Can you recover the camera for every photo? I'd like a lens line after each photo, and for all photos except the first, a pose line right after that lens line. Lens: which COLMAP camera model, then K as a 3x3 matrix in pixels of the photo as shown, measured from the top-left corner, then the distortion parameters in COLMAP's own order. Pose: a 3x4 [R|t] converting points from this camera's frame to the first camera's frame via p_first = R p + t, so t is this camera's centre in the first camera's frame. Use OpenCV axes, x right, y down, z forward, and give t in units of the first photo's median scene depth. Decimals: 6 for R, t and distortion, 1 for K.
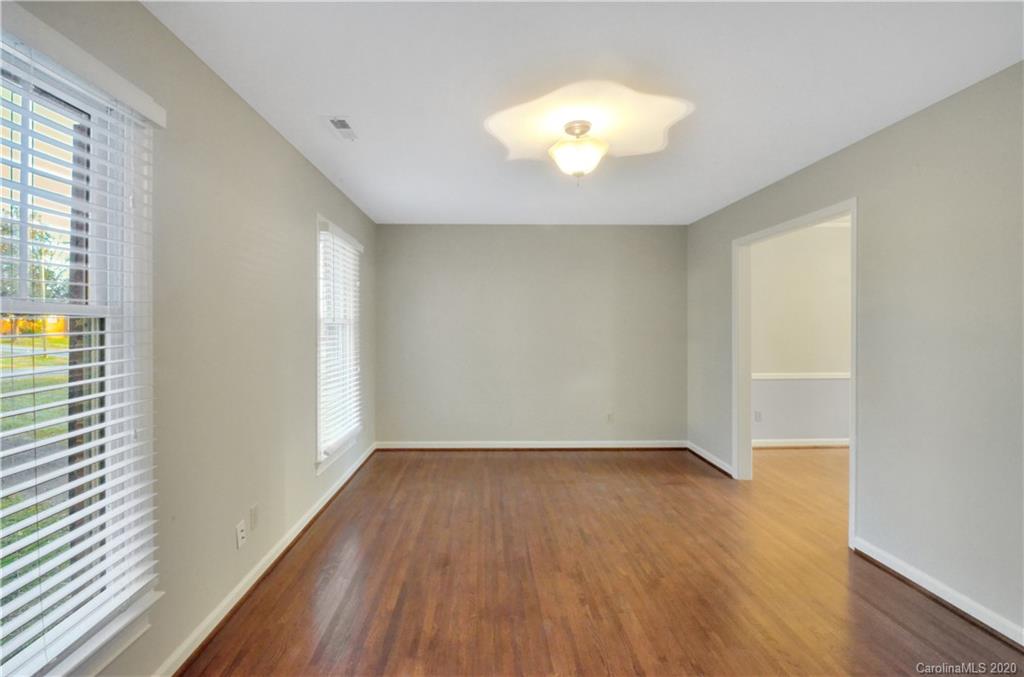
lens RADIAL K [[467.4, 0, 509.8], [0, 467.4, 332.1], [0, 0, 1]] dist [0.002125, -0.000127]
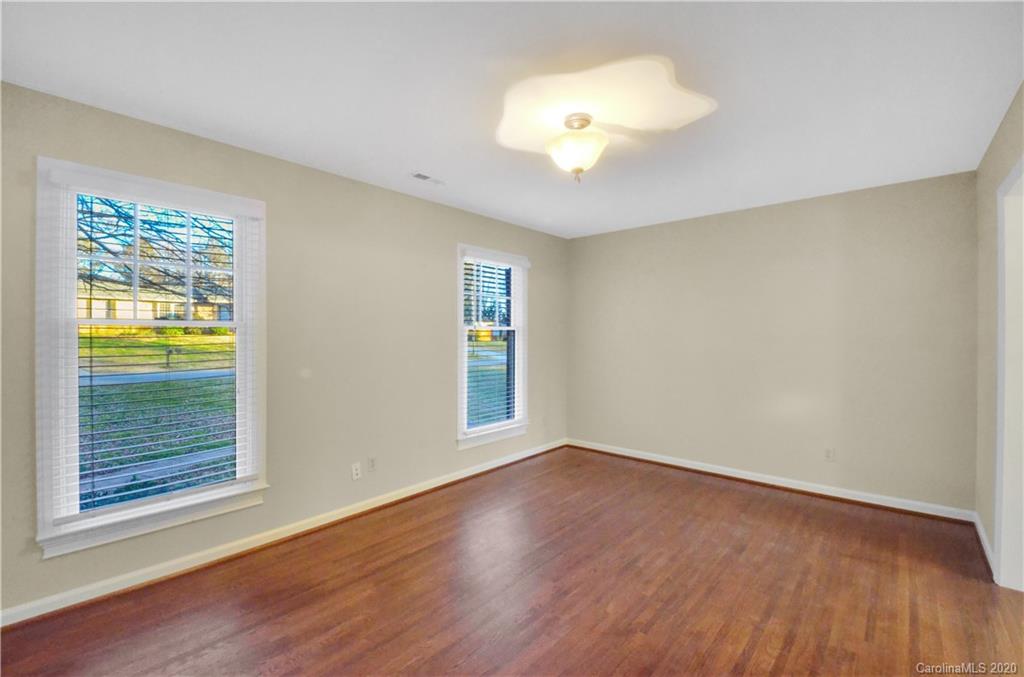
lens RADIAL K [[467.4, 0, 507.5], [0, 467.4, 339.3], [0, 0, 1]] dist [0.002125, -0.000127]
pose [[0.730979, 0.012669, -0.682282, 0.689450], [-0.009632, 0.999920, 0.008247, -0.006086], [0.682332, 0.000543, 0.731043, 0.210842]]
